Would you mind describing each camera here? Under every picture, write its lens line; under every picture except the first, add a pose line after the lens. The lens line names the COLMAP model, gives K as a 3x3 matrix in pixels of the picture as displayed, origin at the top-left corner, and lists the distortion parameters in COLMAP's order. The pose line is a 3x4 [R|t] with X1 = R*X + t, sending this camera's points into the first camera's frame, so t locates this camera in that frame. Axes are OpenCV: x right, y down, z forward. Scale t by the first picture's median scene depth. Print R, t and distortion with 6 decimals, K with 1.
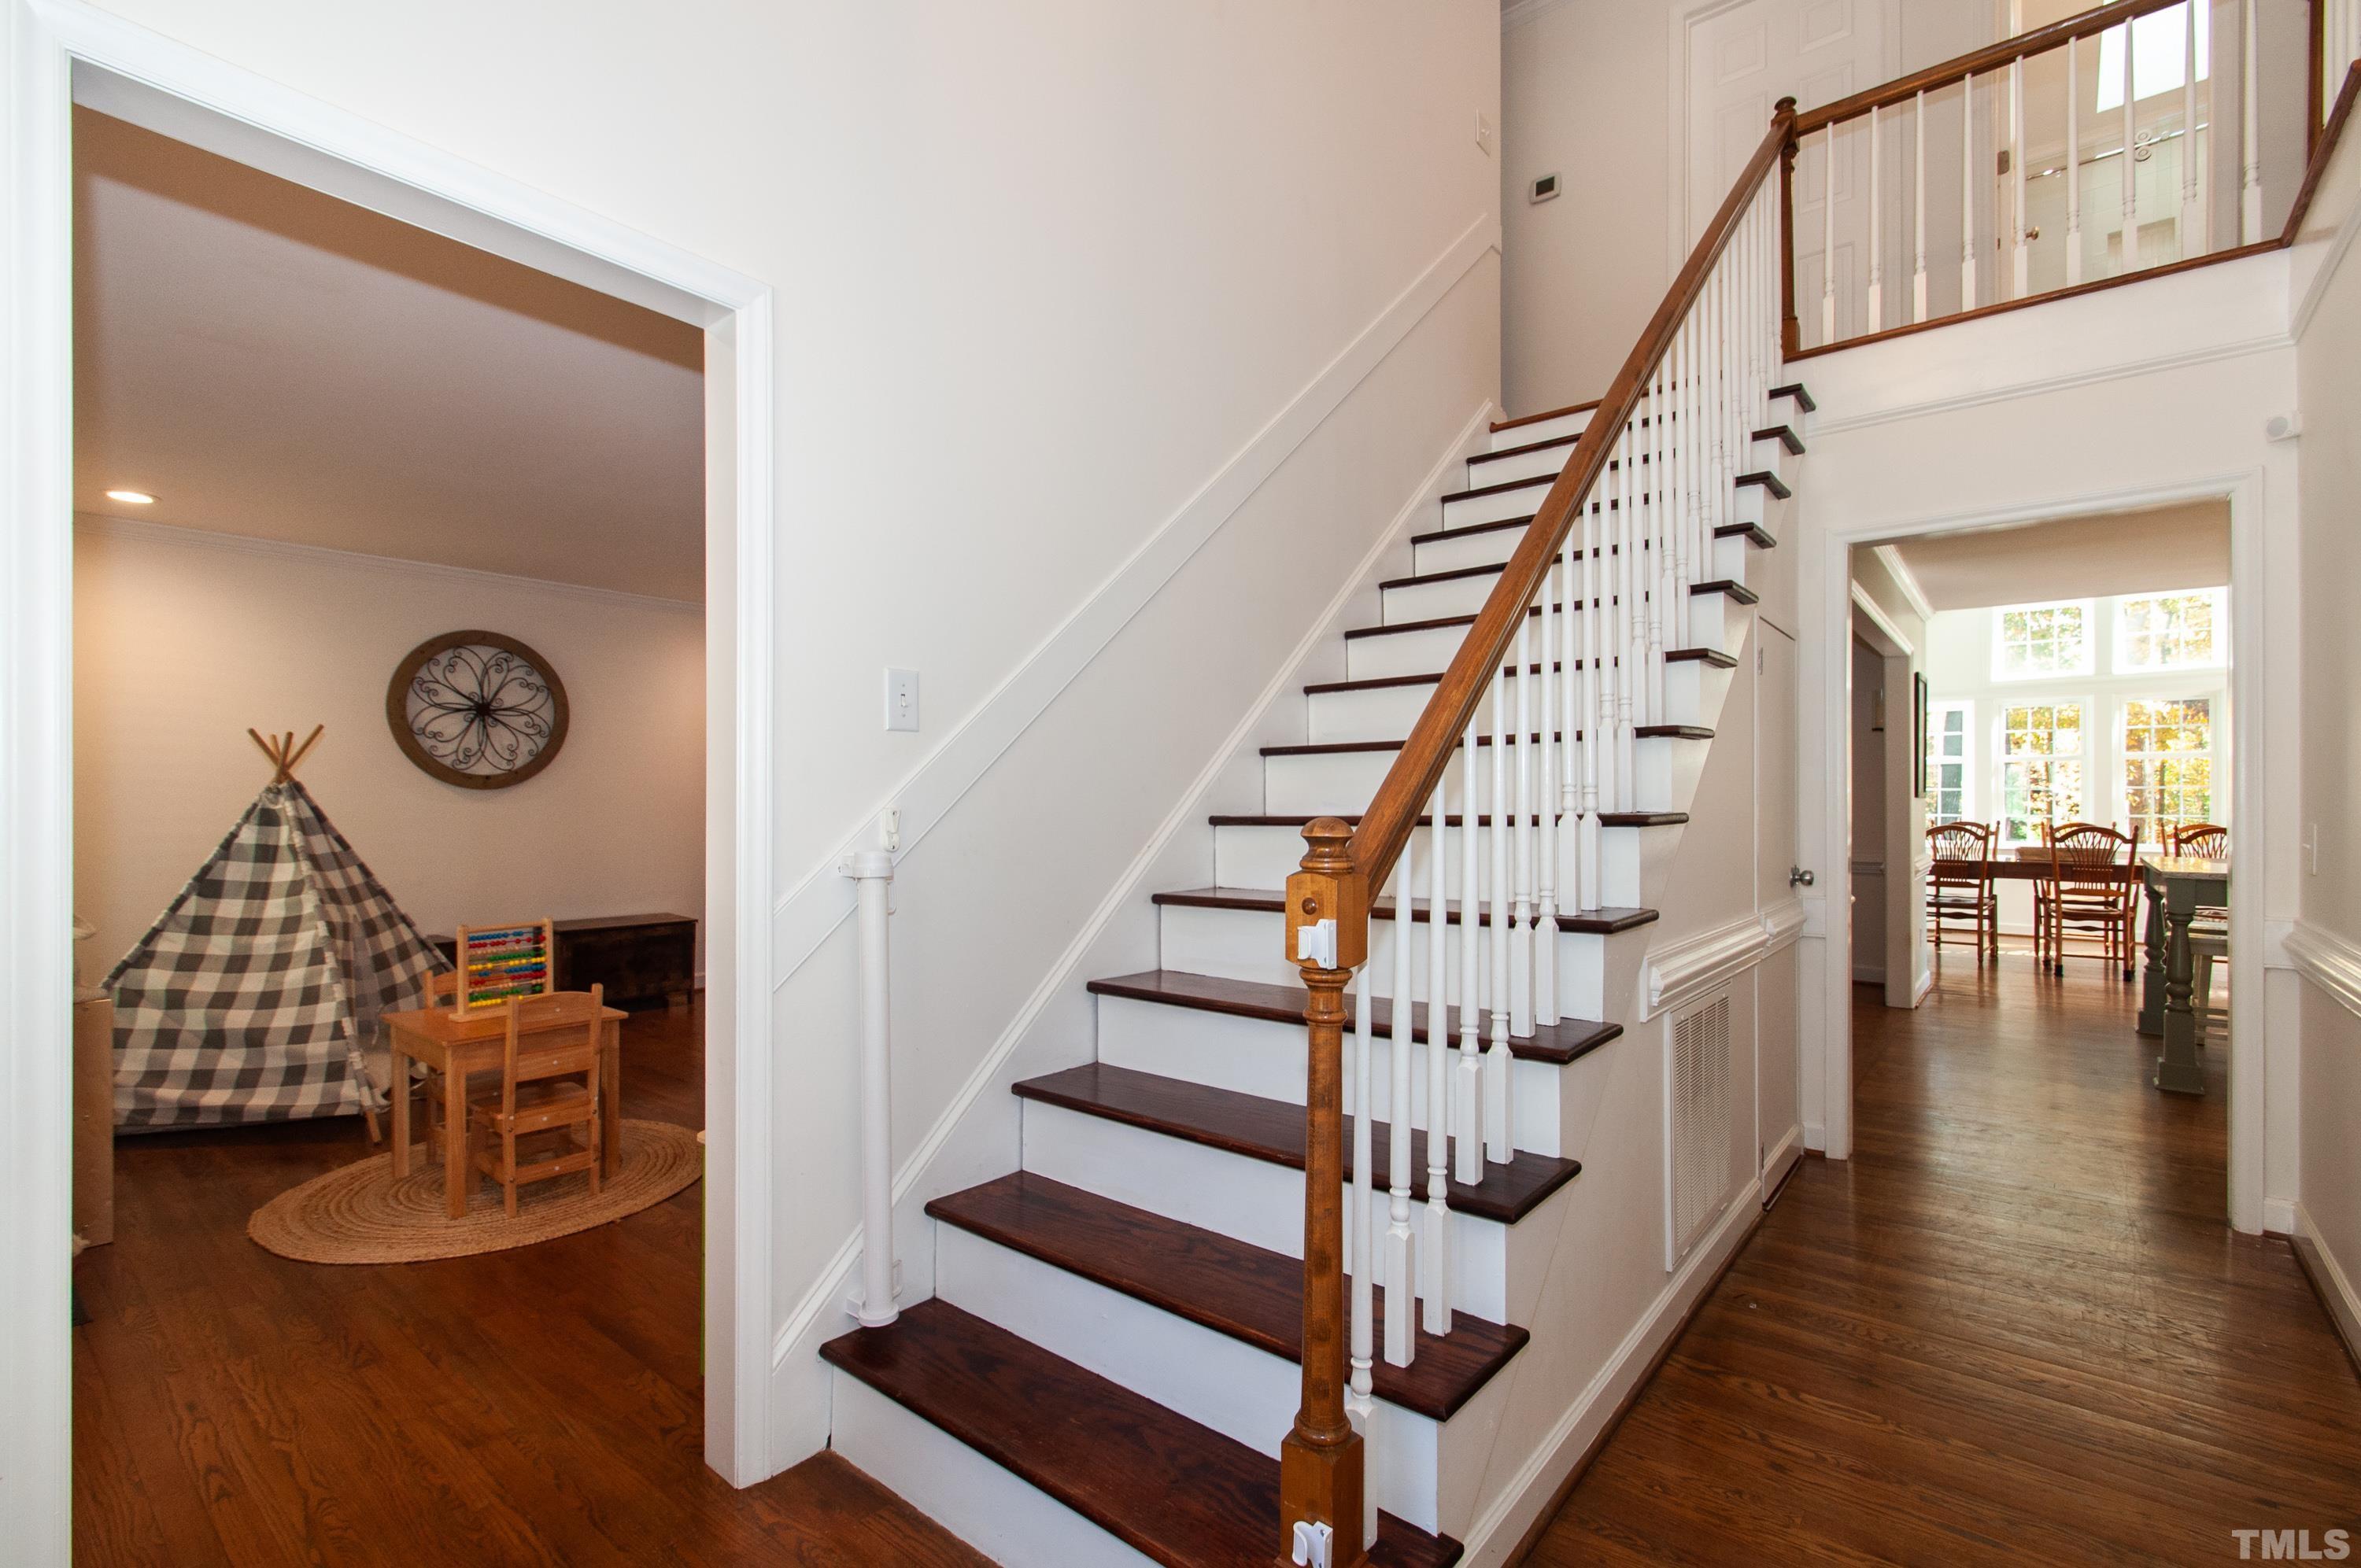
lens RADIAL K [[1037.1, 0, 1189.0], [0, 1037.1, 791.7], [0, 0, 1]] dist [-0.000395, -0.000043]
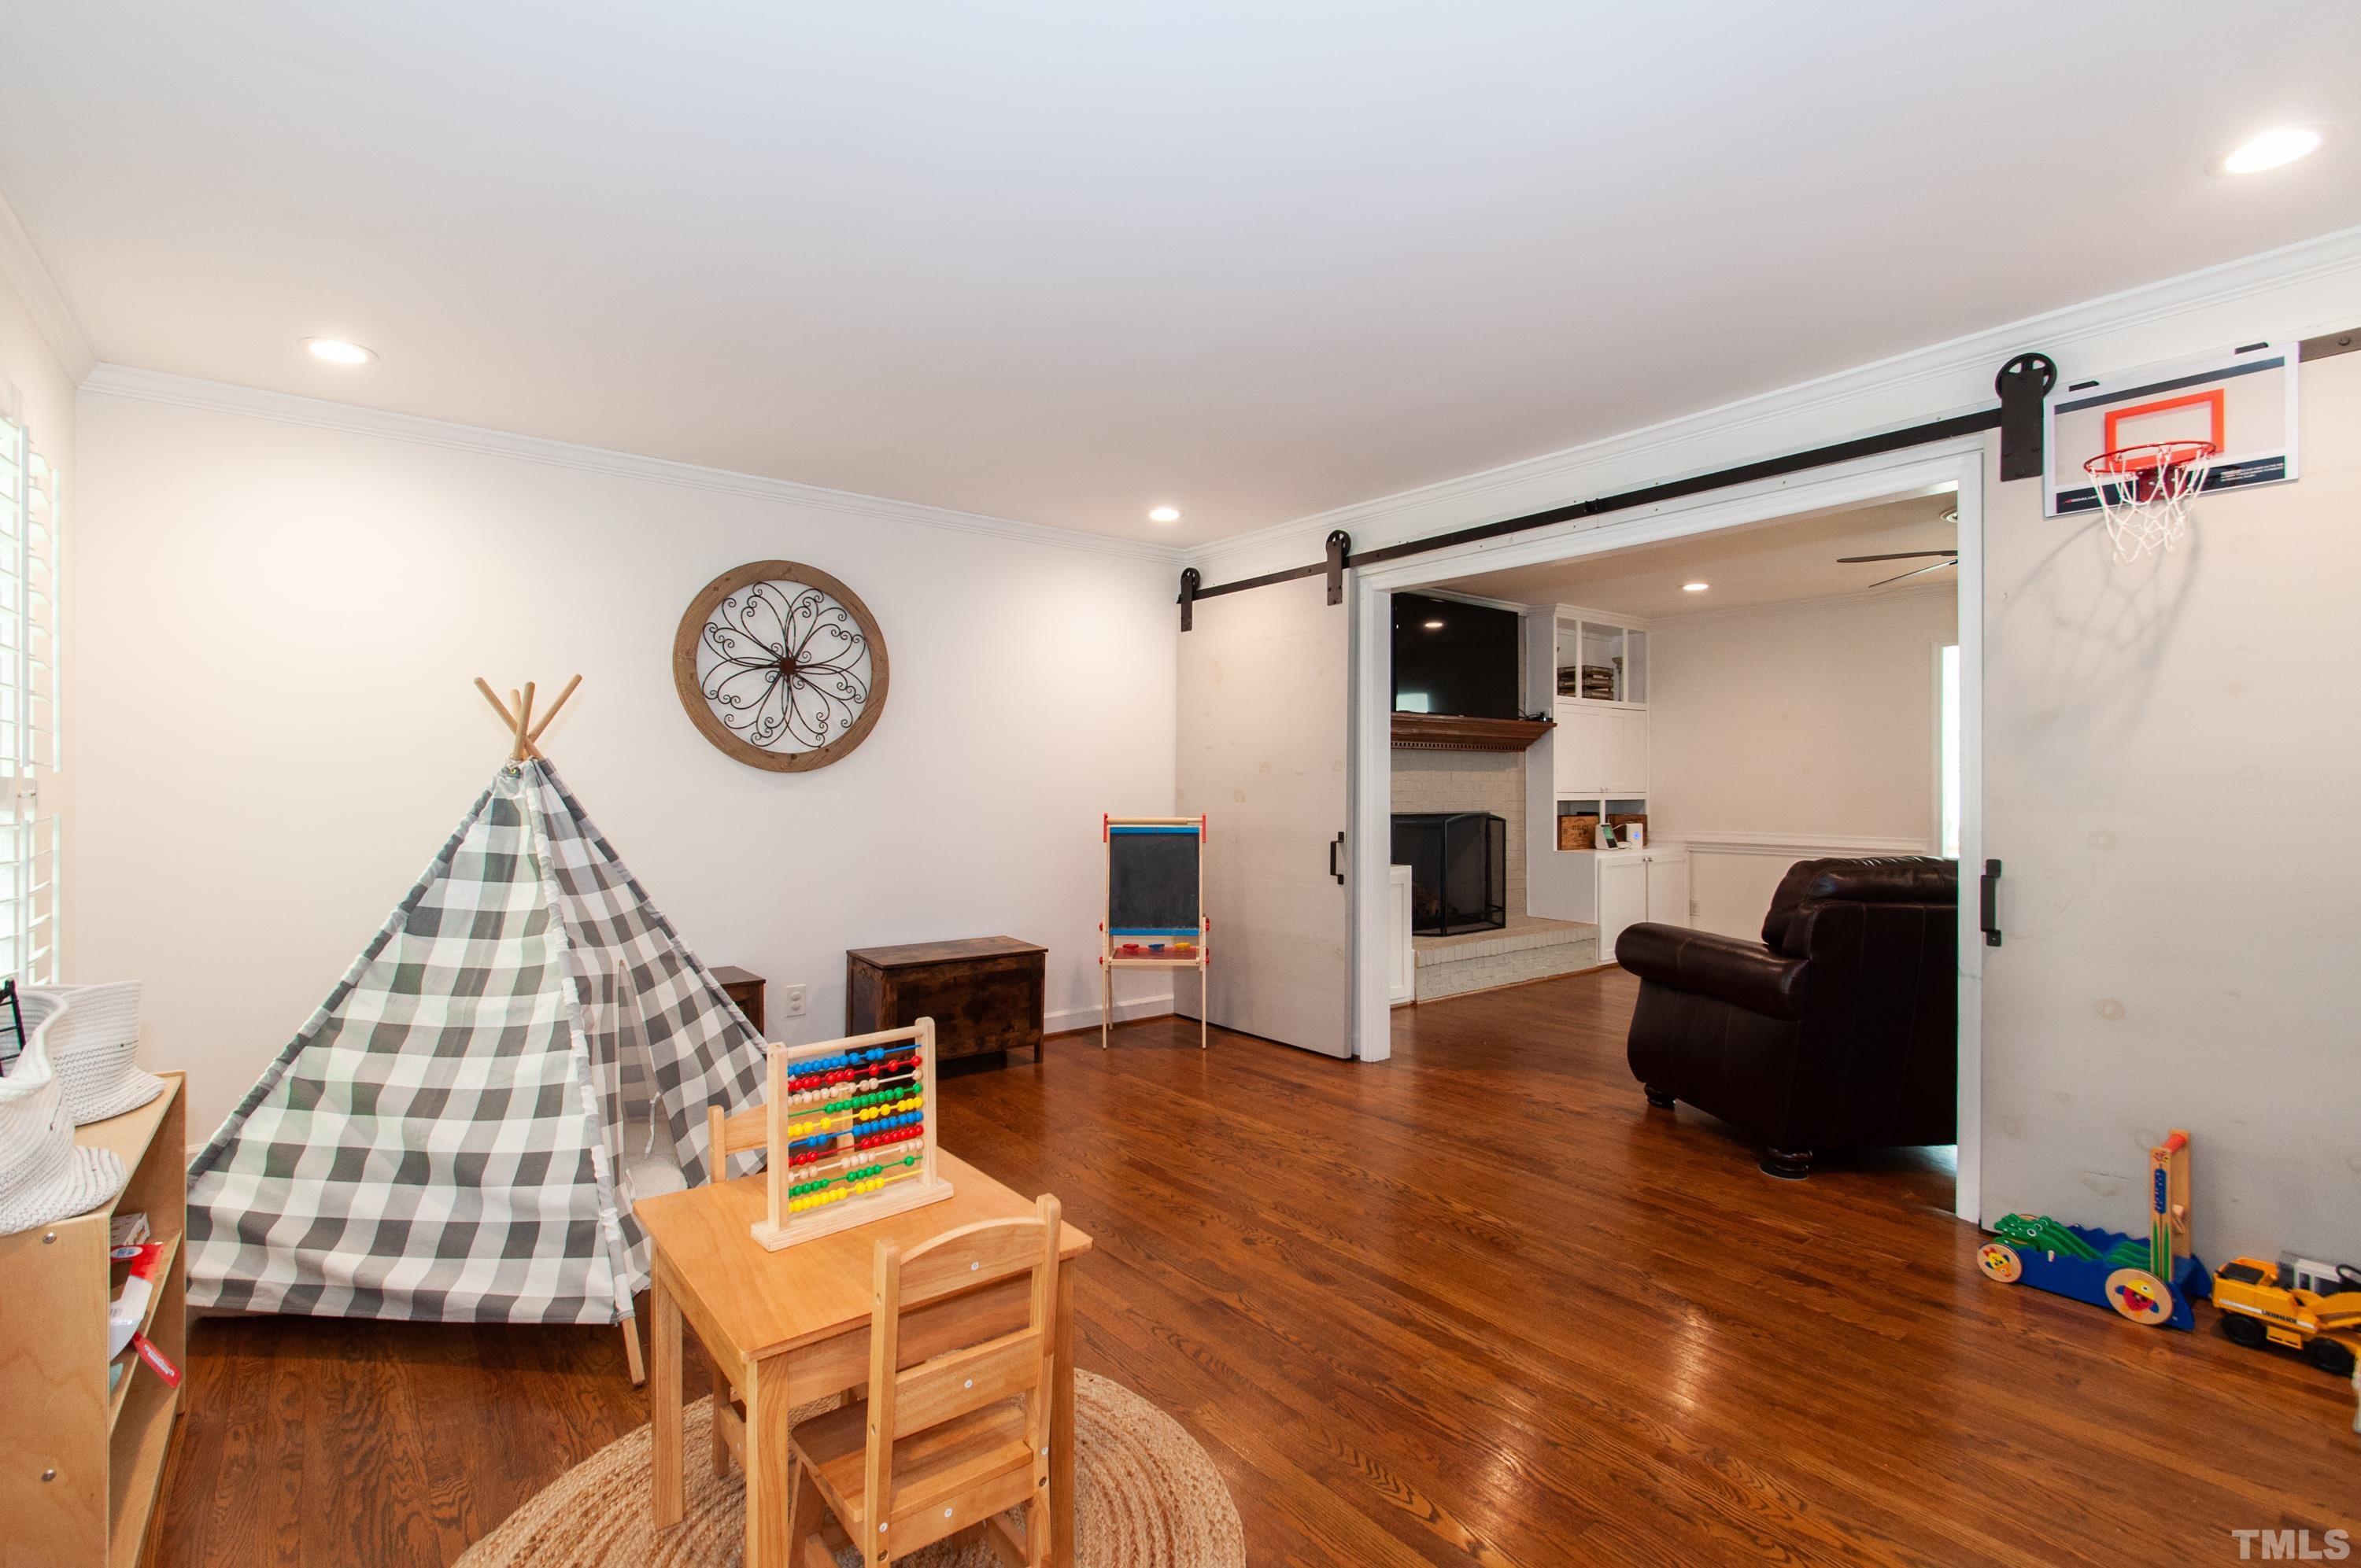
lens RADIAL K [[1061.8, 0, 1222.6], [0, 1061.8, 779.6], [0, 0, 1]] dist [0.004172, 0.000621]
pose [[0.980658, 0.000409, -0.195731, -0.311935], [-0.000150, 0.999999, 0.001336, 0.002914], [0.195731, -0.001281, 0.980657, 0.432455]]
